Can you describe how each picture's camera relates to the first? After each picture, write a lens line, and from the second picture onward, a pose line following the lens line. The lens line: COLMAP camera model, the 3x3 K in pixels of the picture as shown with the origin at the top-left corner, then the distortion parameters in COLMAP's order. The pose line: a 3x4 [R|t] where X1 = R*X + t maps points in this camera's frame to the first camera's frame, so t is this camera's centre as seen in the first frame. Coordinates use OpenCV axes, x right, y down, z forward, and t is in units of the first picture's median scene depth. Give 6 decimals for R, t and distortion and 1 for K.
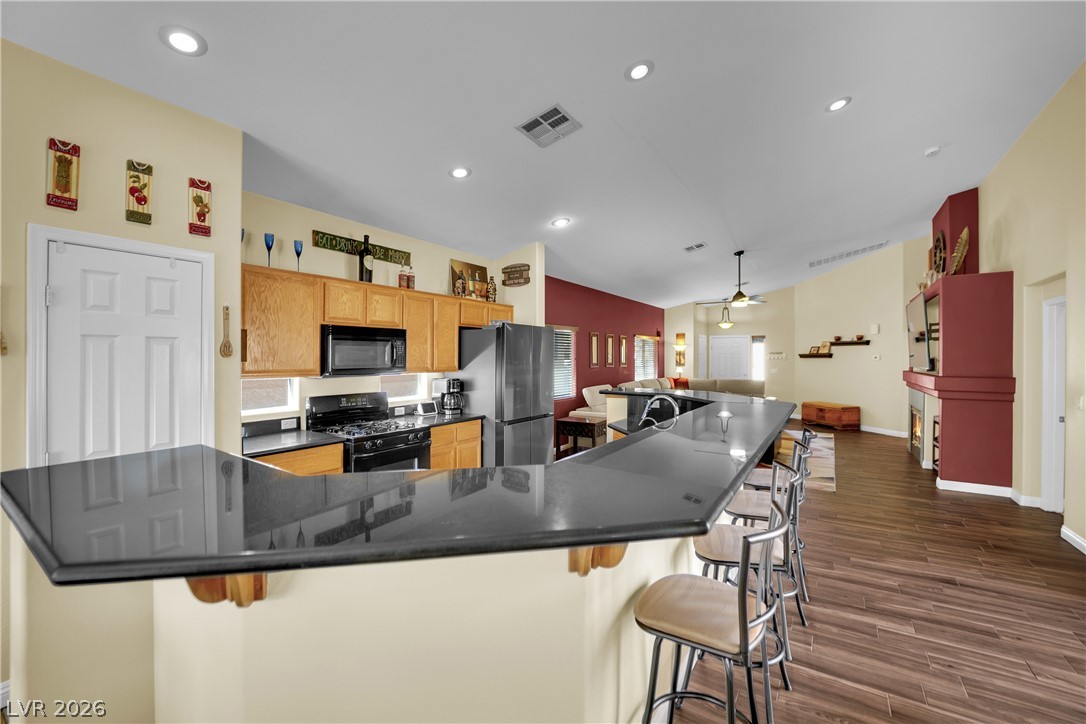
lens RADIAL K [[446.7, 0, 539.3], [0, 446.7, 359.1], [0, 0, 1]] dist [-0.018768, -0.000433]
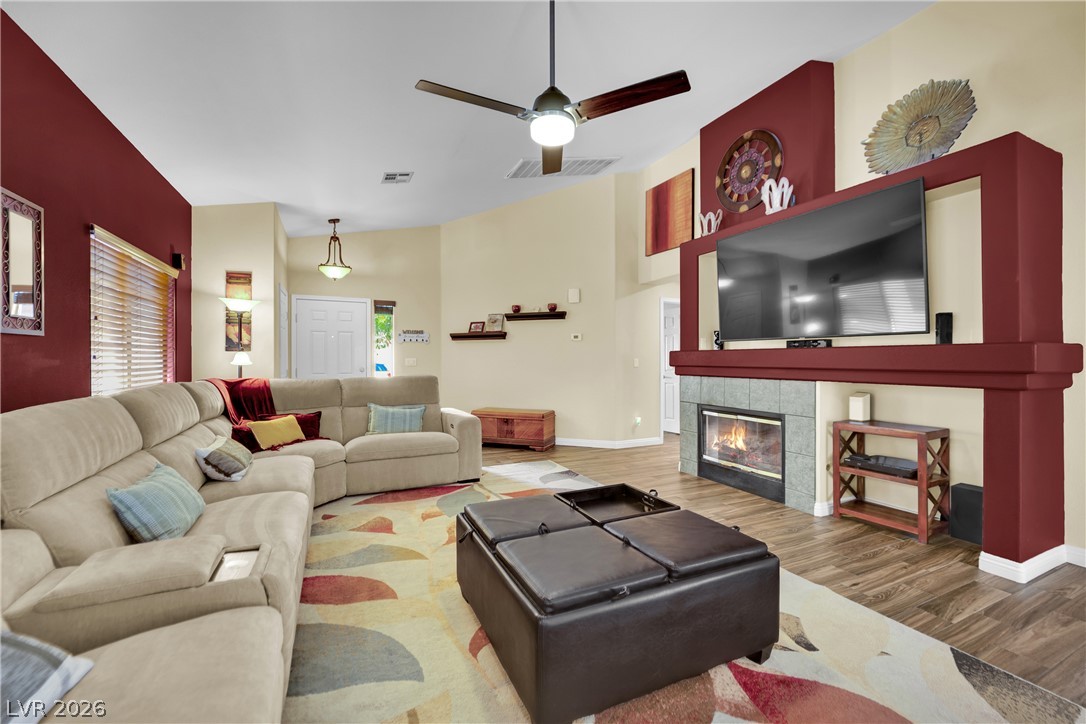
lens RADIAL K [[446.7, 0, 539.3], [0, 446.7, 359.1], [0, 0, 1]] dist [-0.018768, -0.000433]
pose [[0.527922, -0.001194, 0.849292, 0.267068], [0.007102, 0.999970, -0.003009, 0.060789], [-0.849263, 0.007621, 0.527915, 1.265827]]
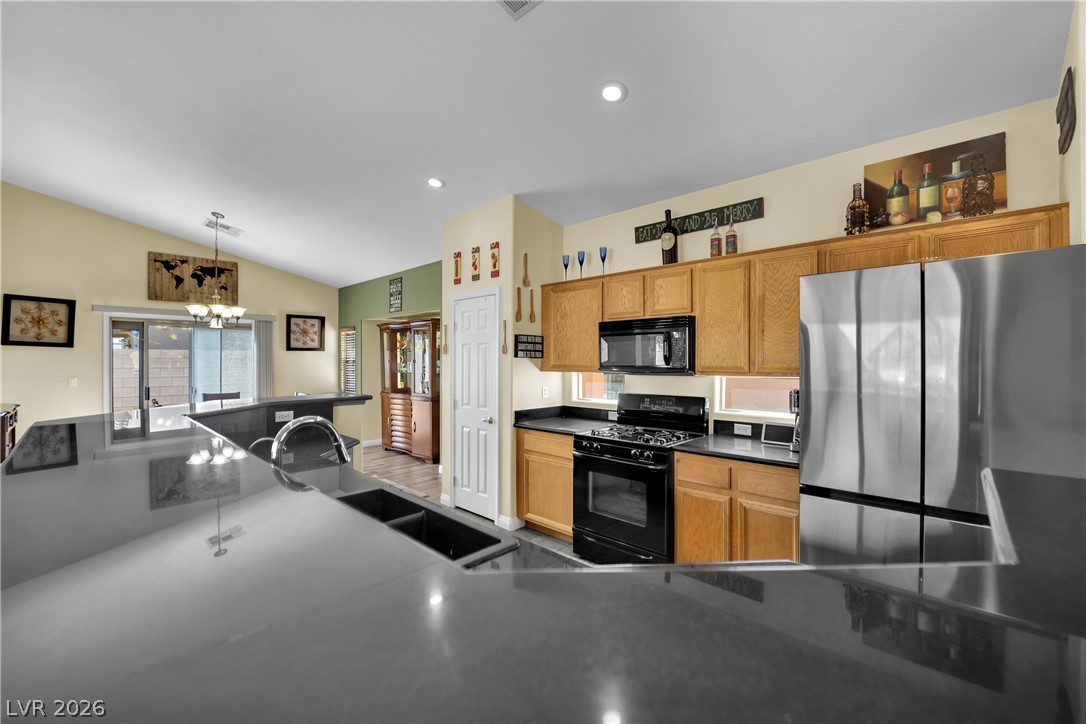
lens RADIAL K [[444.1, 0, 543.3], [0, 444.1, 363.1], [0, 0, 1]] dist [-0.023551, 0.000016]
pose [[-0.169584, 0.001880, -0.985514, 0.398123], [-0.006035, 0.999977, 0.002946, 0.010516], [0.985497, 0.006447, -0.169569, 0.749023]]
